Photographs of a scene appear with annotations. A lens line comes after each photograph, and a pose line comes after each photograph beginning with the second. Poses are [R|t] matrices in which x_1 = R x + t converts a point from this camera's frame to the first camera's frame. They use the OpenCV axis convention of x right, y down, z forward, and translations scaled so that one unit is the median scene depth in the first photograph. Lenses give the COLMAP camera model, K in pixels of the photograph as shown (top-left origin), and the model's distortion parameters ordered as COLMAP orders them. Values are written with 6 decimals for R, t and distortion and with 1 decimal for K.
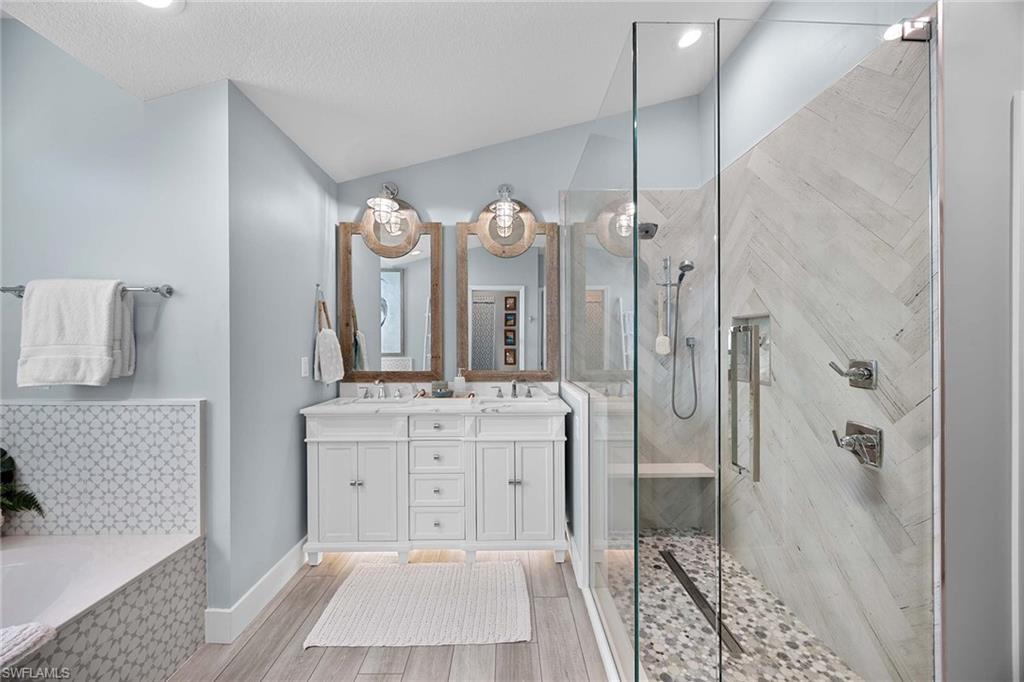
lens RADIAL K [[392.8, 0, 509.4], [0, 392.8, 342.5], [0, 0, 1]] dist [-0.000673, -0.000403]
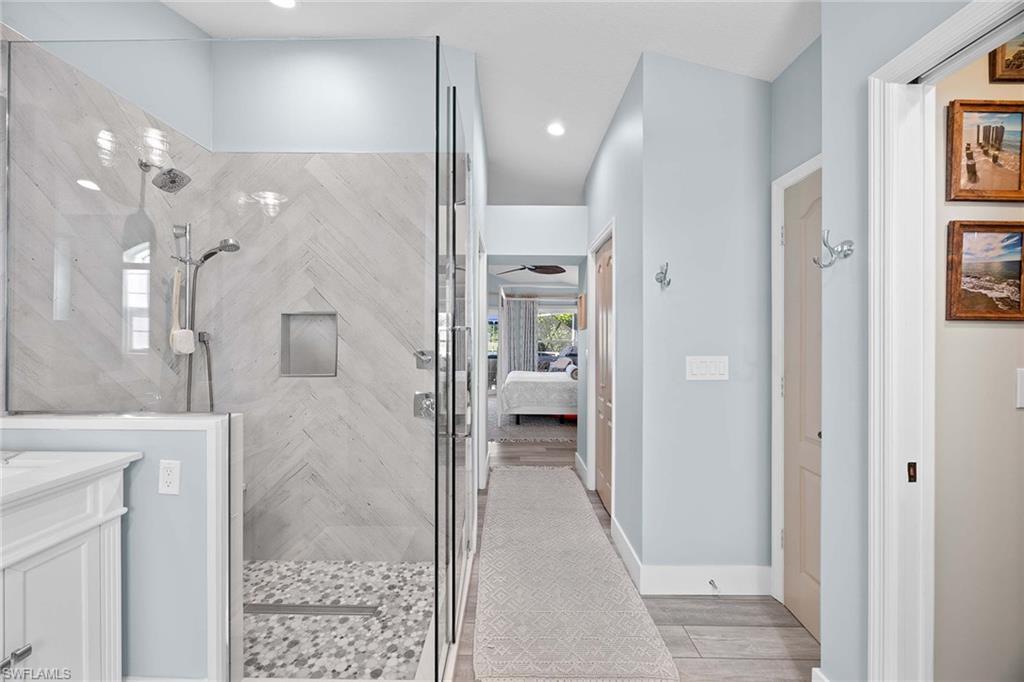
lens RADIAL K [[392.8, 0, 510.8], [0, 392.8, 338.2], [0, 0, 1]] dist [-0.000673, -0.000403]
pose [[0.000253, 0.002586, 0.999997, -0.484902], [-0.002281, 0.999994, -0.002586, 0.001378], [-0.999997, -0.002280, 0.000259, 0.529424]]
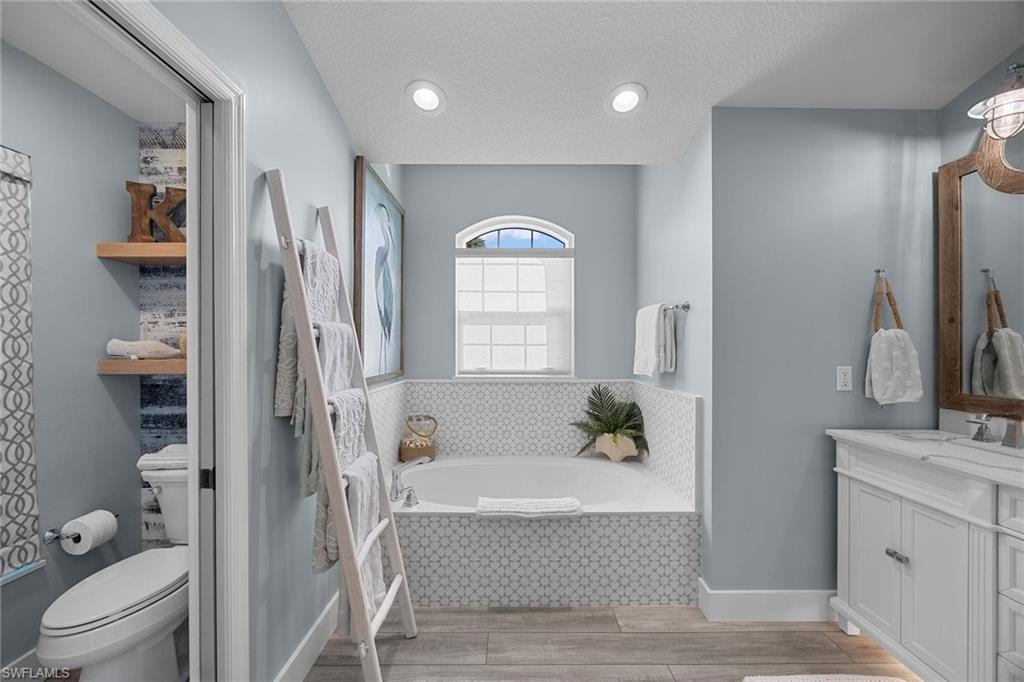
lens RADIAL K [[392.8, 0, 510.4], [0, 392.8, 347.8], [0, 0, 1]] dist [-0.000673, -0.000403]
pose [[-0.022129, 0.004361, -0.999746, 0.380352], [0.000517, 0.999990, 0.004350, -0.005928], [0.999755, -0.000421, -0.022131, 0.444716]]
